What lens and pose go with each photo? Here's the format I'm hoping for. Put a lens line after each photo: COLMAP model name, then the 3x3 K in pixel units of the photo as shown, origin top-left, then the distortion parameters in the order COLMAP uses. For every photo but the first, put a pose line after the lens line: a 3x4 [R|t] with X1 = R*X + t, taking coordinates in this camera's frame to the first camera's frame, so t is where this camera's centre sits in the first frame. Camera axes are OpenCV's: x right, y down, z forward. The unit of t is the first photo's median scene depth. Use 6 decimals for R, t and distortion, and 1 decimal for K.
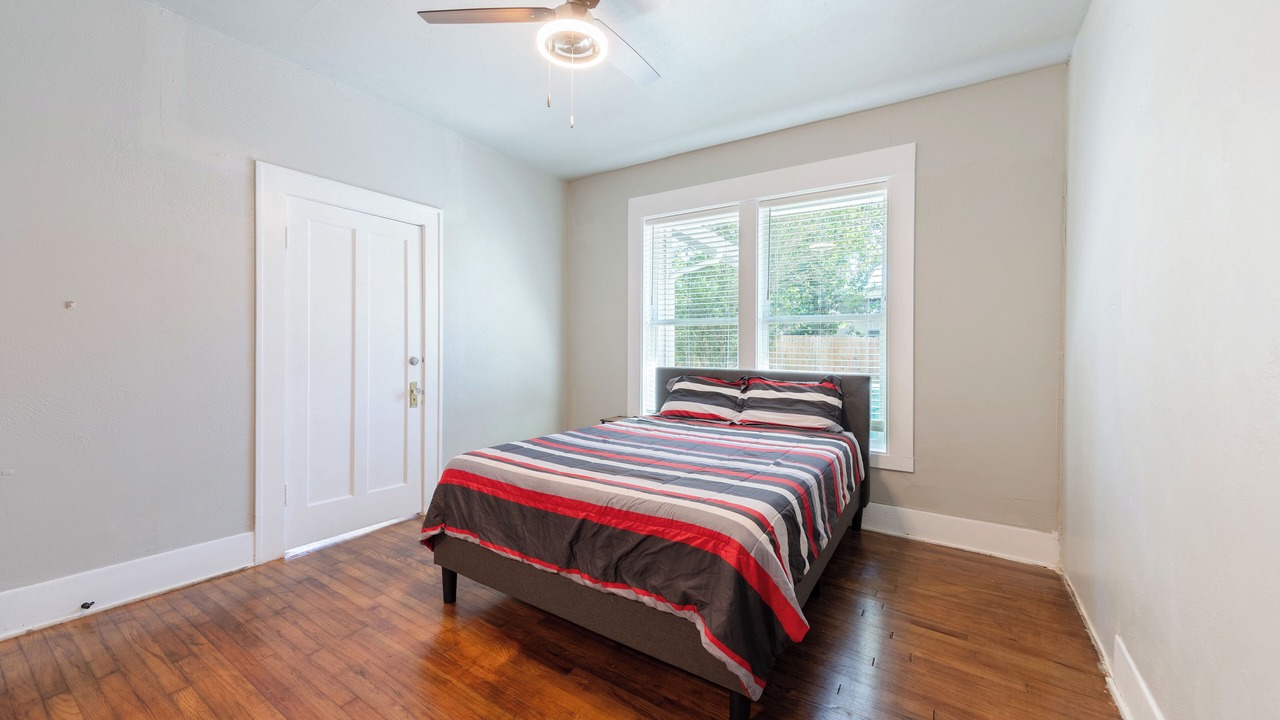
lens RADIAL K [[530.9, 0, 638.8], [0, 530.9, 362.7], [0, 0, 1]] dist [-0.000412, -0.000008]
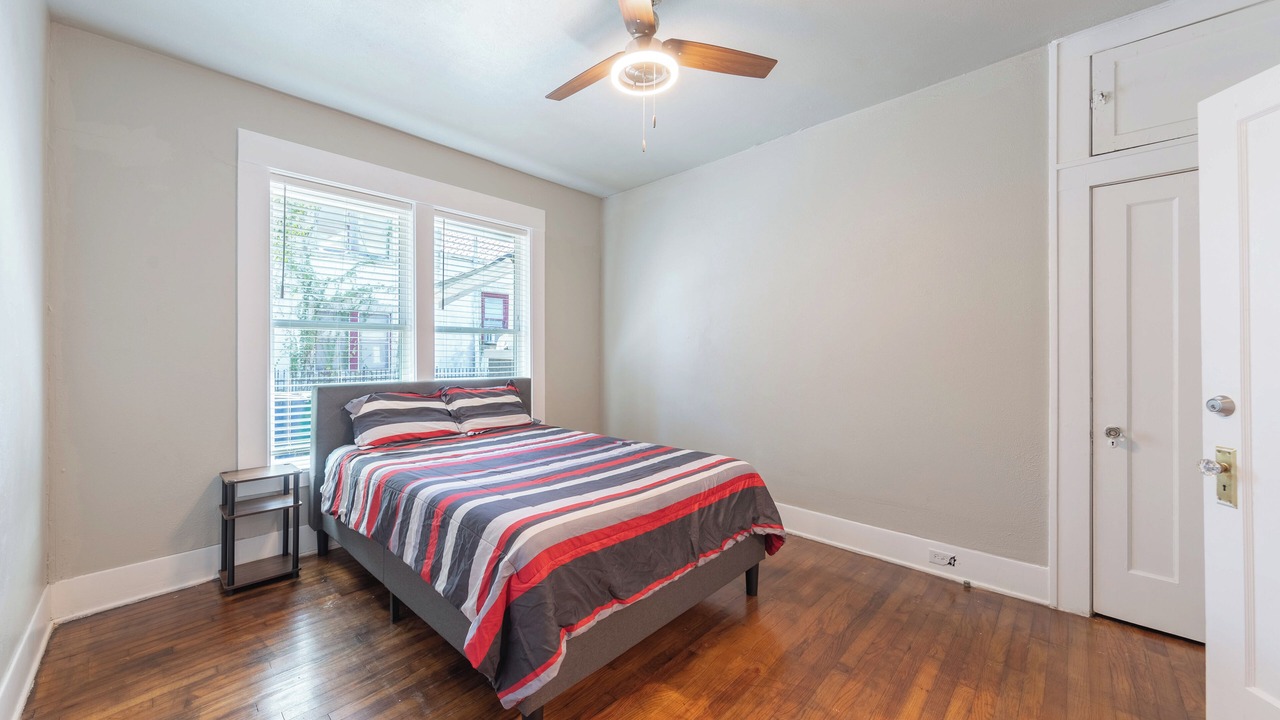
lens RADIAL K [[477.9, 0, 645.2], [0, 477.9, 351.0], [0, 0, 1]] dist [0.000167, -0.000004]
pose [[0.114182, -0.005400, 0.993445, -0.732758], [0.028861, 0.999581, 0.002116, -0.037222], [-0.993041, 0.028431, 0.114290, 0.623031]]
